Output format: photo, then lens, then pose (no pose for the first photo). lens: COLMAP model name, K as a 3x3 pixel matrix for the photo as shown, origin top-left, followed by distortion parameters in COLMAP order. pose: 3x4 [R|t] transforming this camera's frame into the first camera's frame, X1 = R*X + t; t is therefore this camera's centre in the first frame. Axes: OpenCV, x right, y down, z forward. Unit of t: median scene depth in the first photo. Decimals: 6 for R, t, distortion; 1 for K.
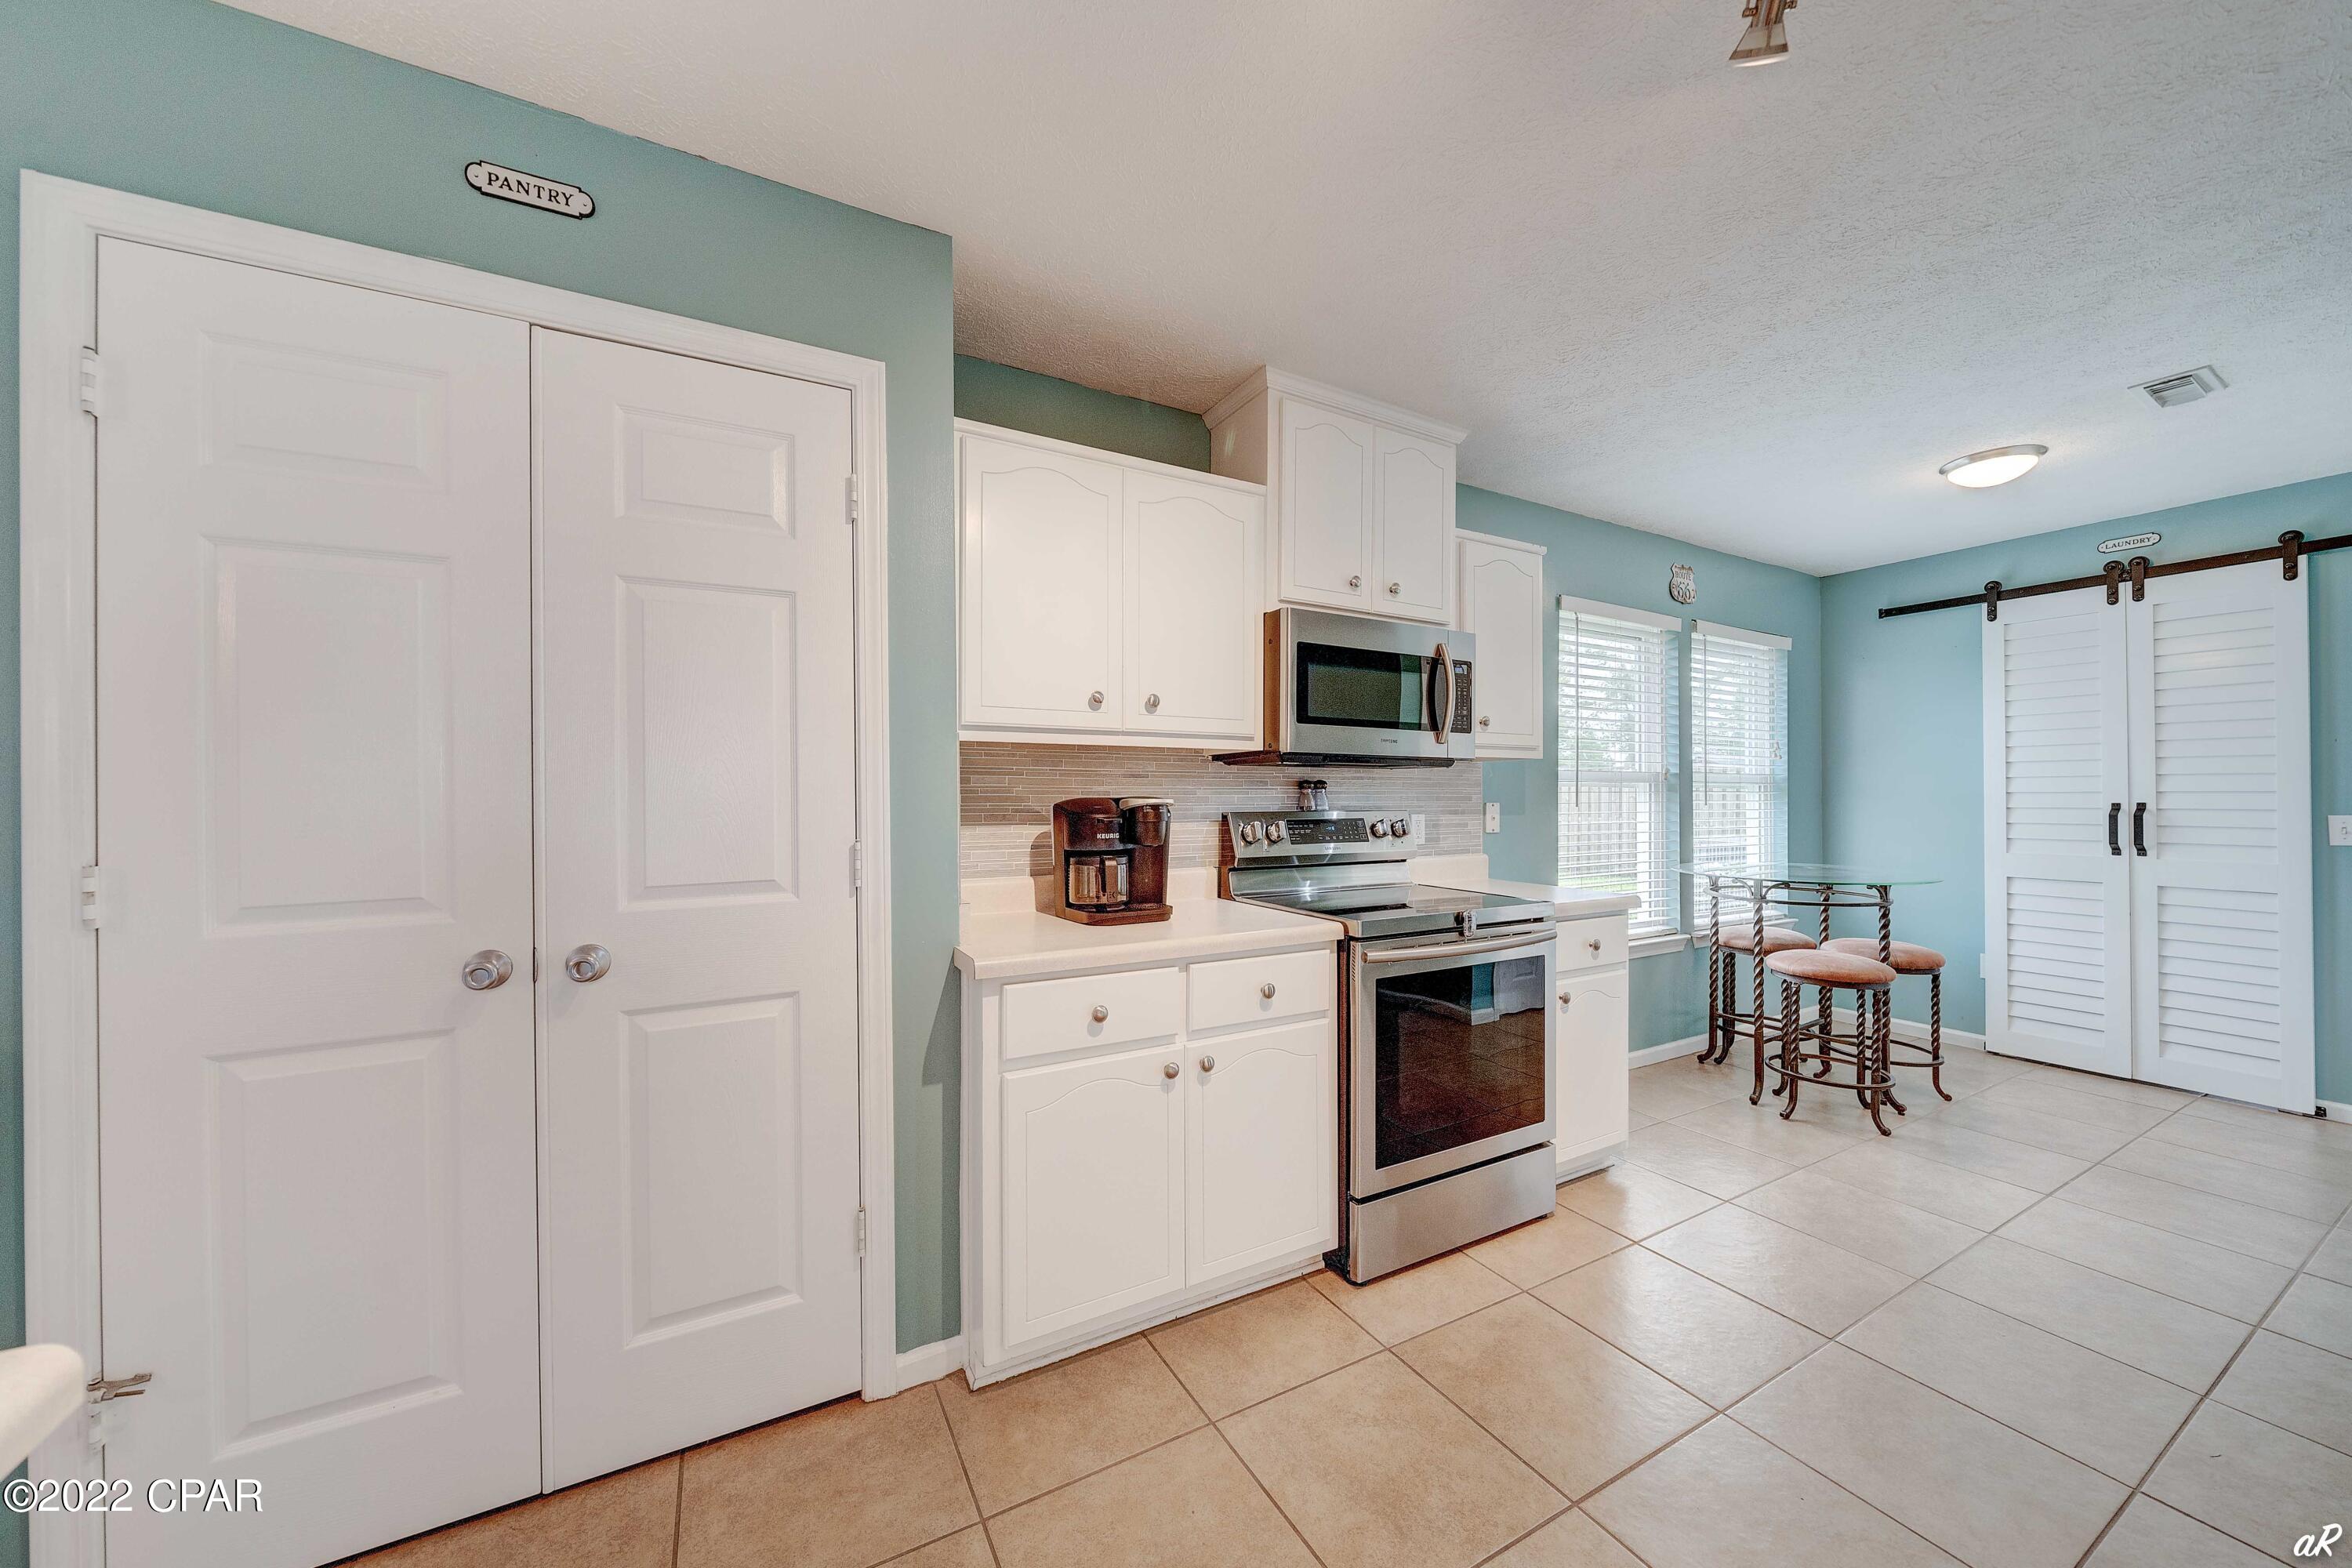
lens RADIAL K [[806.8, 0, 1171.1], [0, 806.8, 785.3], [0, 0, 1]] dist [-0.004941, -0.000909]
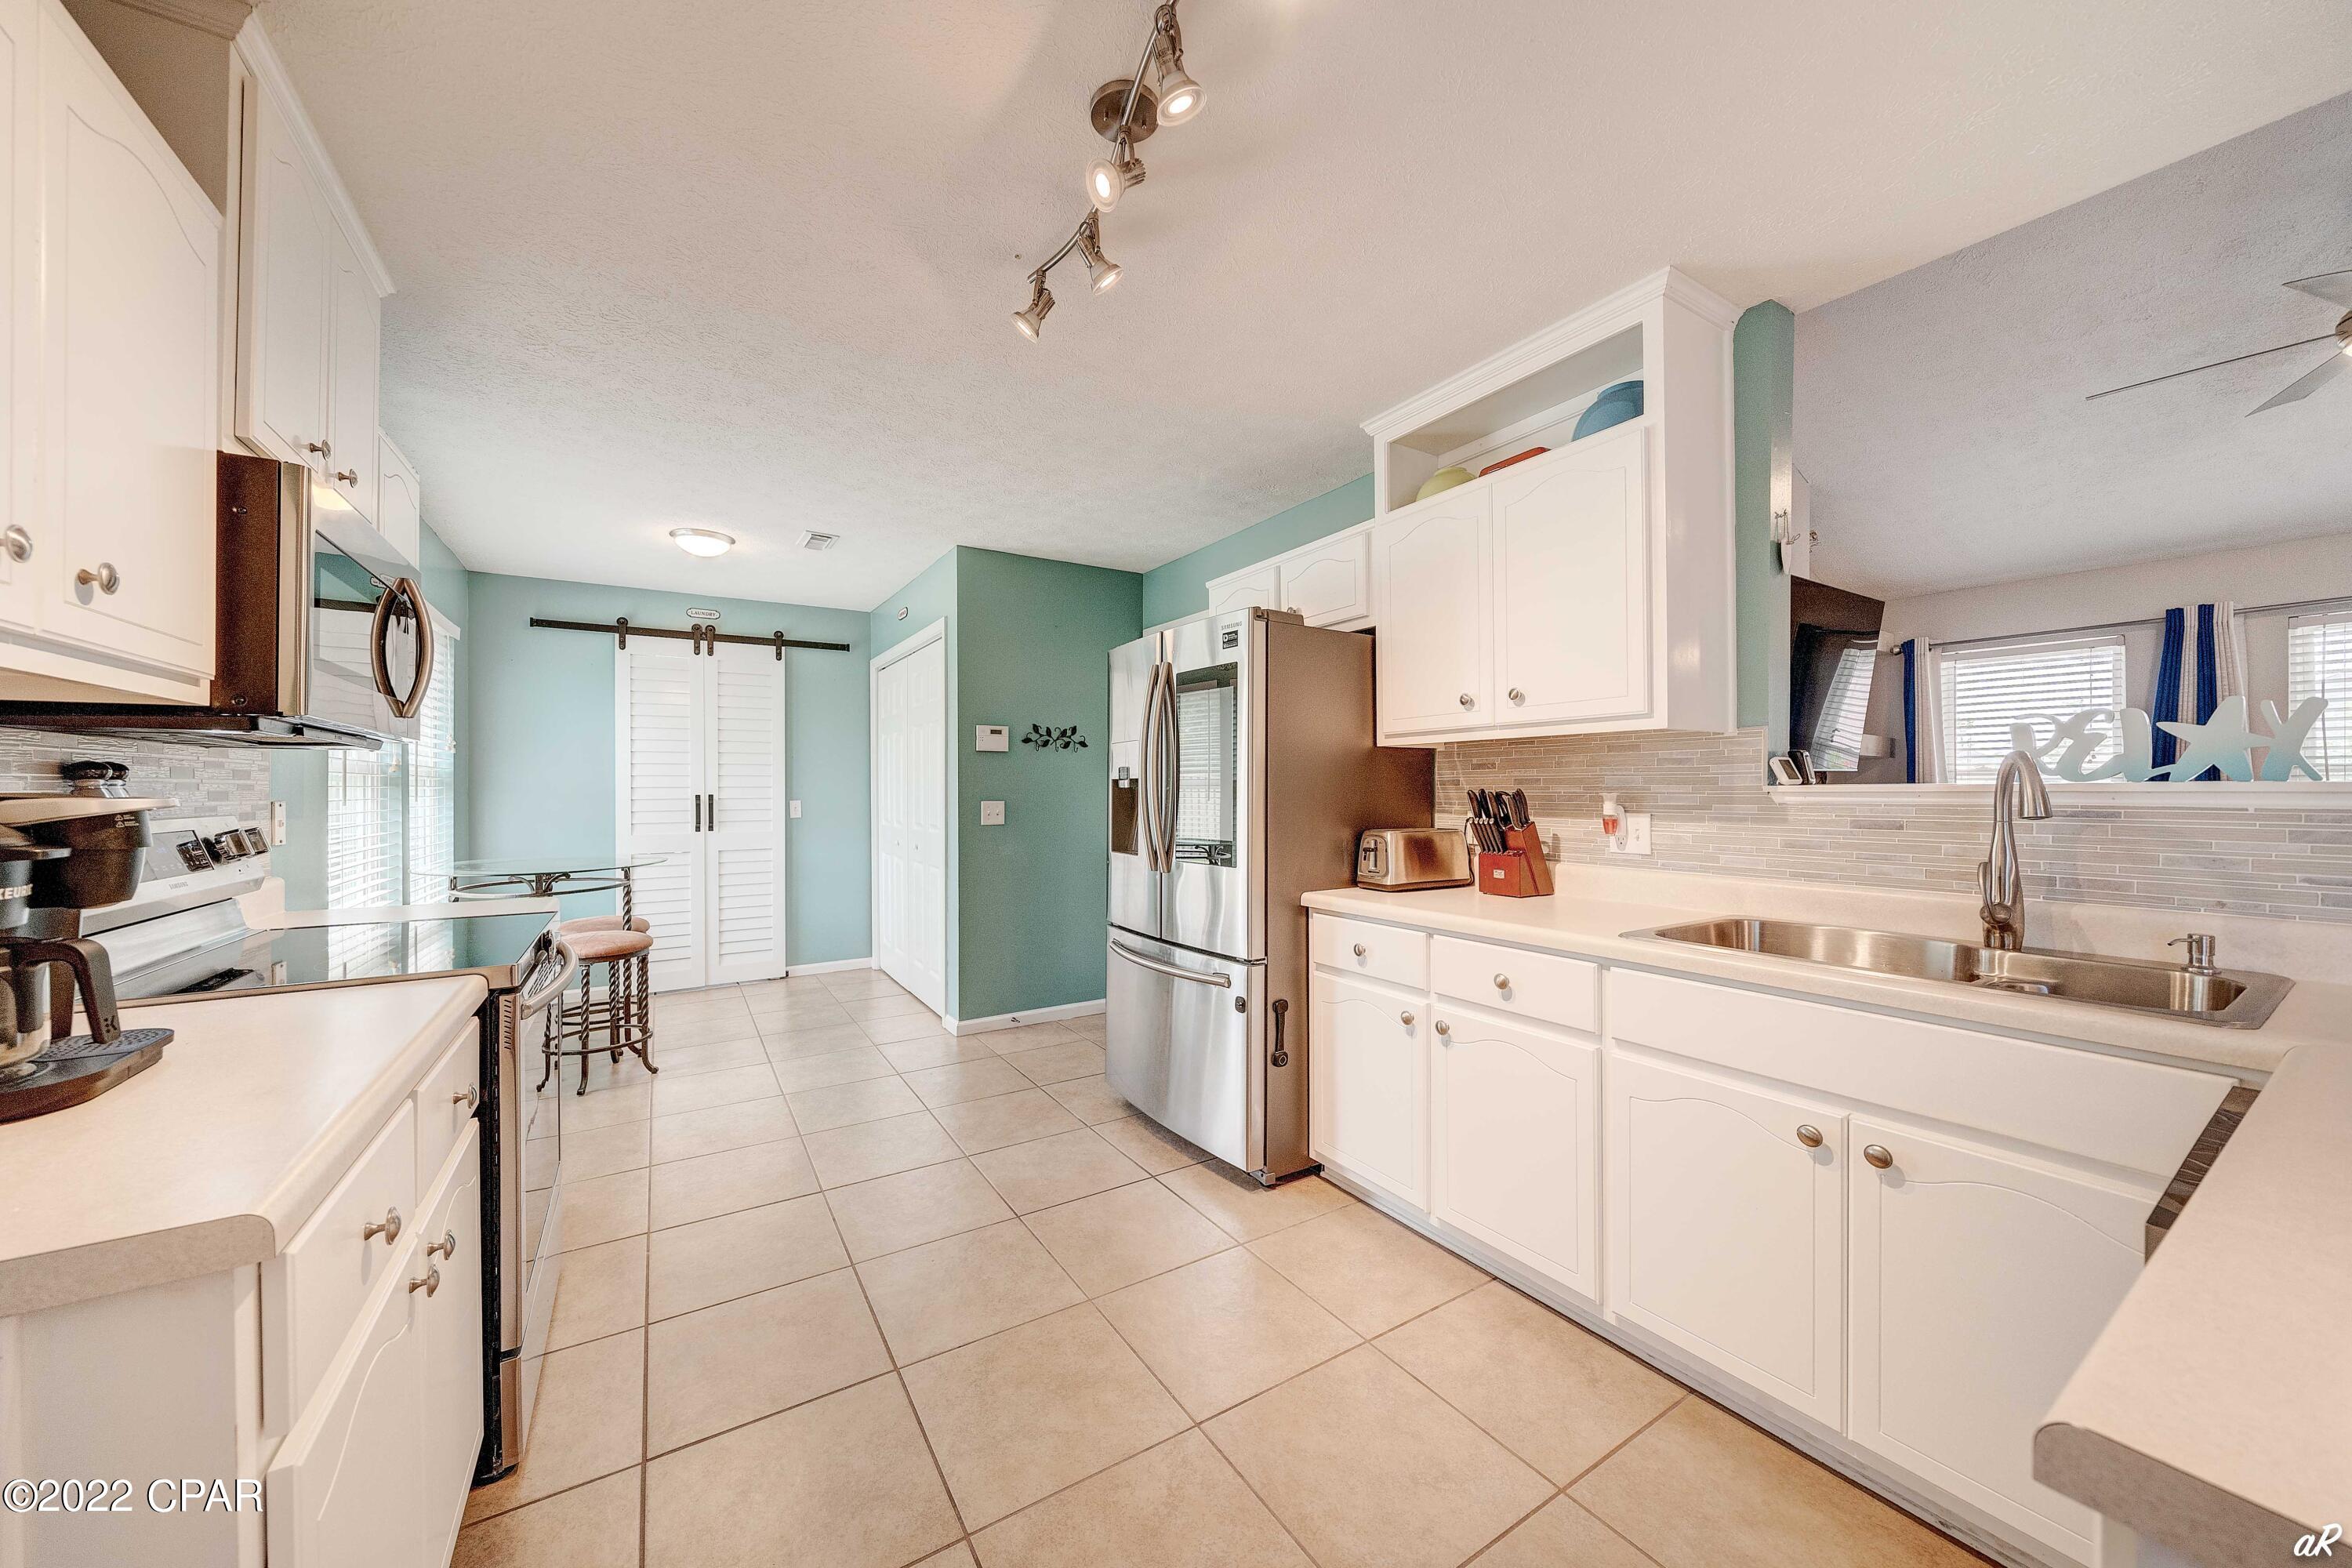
lens RADIAL K [[806.8, 0, 1135.8], [0, 806.8, 791.3], [0, 0, 1]] dist [-0.004941, -0.000909]
pose [[-0.041285, -0.004216, 0.999139, -0.292666], [-0.009753, 0.999945, 0.003817, 0.002787], [-0.999100, -0.009587, -0.041324, 0.291278]]
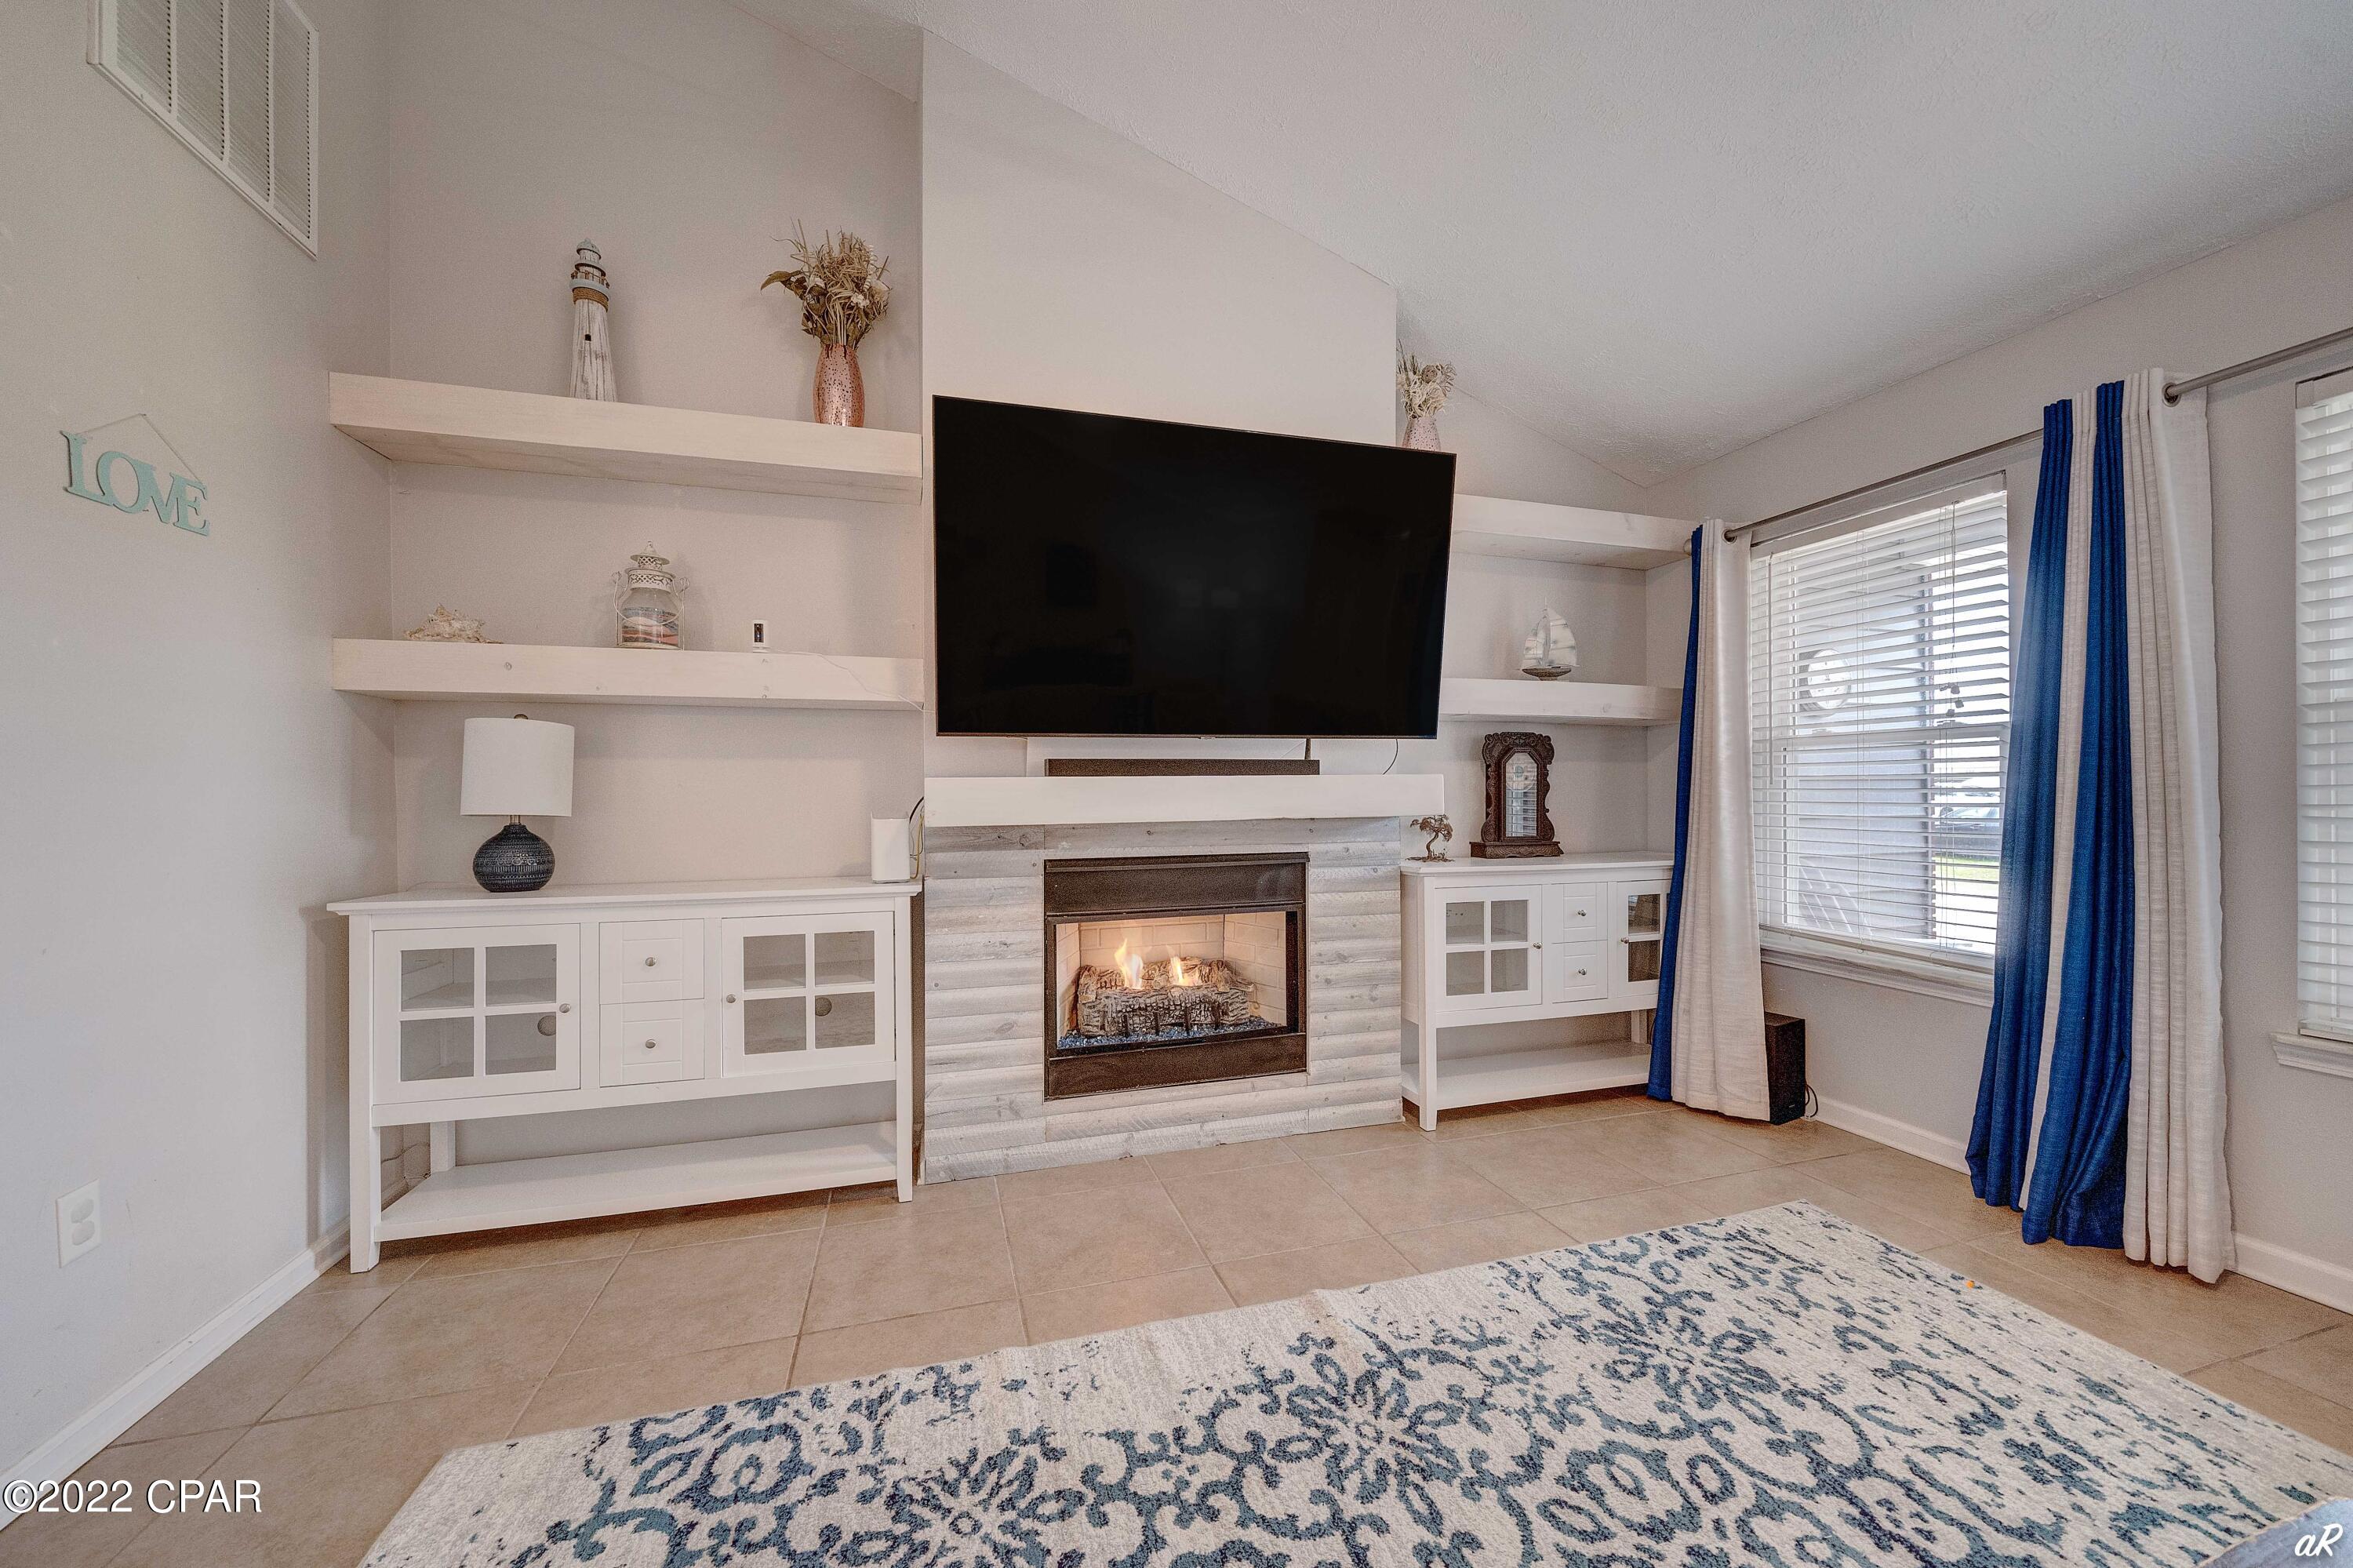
lens RADIAL K [[807.2, 0, 1153.3], [0, 807.2, 809.4], [0, 0, 1]] dist [-0.004941, -0.000909]
pose [[0.211952, -0.009278, 0.977236, 0.101820], [0.000321, 0.999956, 0.009424, 0.025914], [-0.977280, -0.001683, 0.211945, -0.797657]]
